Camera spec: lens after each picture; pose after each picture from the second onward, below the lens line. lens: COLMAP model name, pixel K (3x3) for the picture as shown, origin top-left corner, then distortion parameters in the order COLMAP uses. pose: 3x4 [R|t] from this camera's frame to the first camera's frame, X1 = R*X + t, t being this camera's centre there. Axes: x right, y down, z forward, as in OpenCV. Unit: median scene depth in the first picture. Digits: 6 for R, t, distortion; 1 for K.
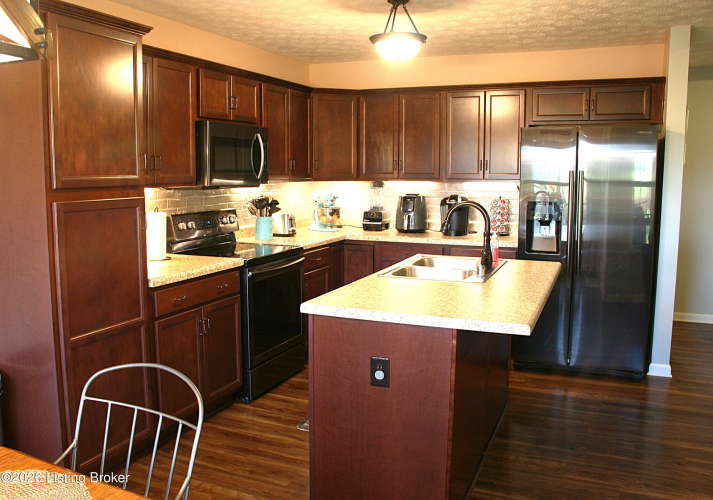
lens RADIAL K [[624.0, 0, 355.7], [0, 624.0, 249.6], [0, 0, 1]] dist [-0.139441, 0.027680]
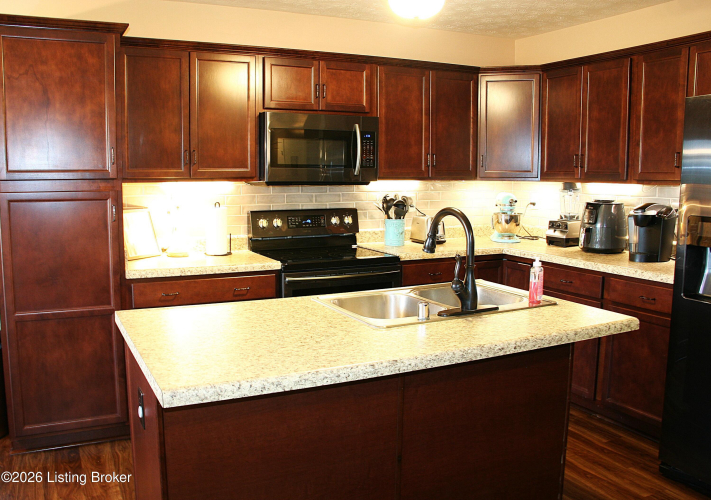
lens RADIAL K [[626.6, 0, 352.6], [0, 626.6, 250.1], [0, 0, 1]] dist [-0.140320, 0.029375]
pose [[0.753287, 0.081841, -0.652580, 0.442139], [-0.084265, 0.996060, 0.027650, -0.032858], [0.652271, 0.034161, 0.757215, 0.336358]]
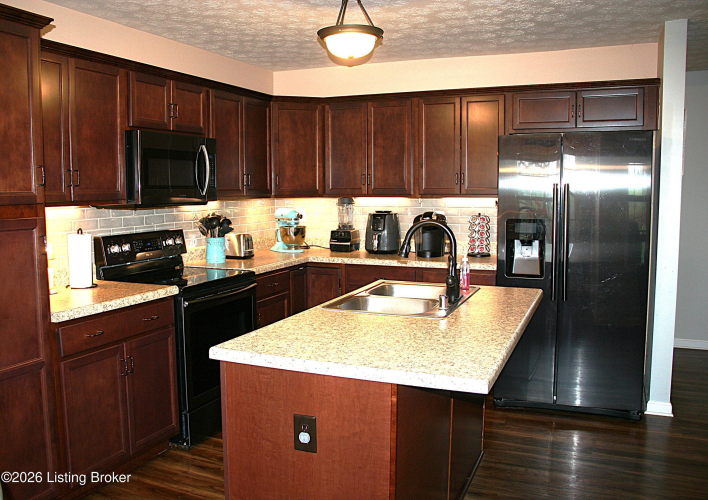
lens RADIAL K [[623.9, 0, 350.6], [0, 623.9, 247.1], [0, 0, 1]] dist [-0.140320, 0.029375]
pose [[0.999972, -0.005883, -0.004705, 0.060182], [0.005729, 0.999468, -0.032097, -0.010217], [0.004891, 0.032069, 0.999474, 0.116404]]
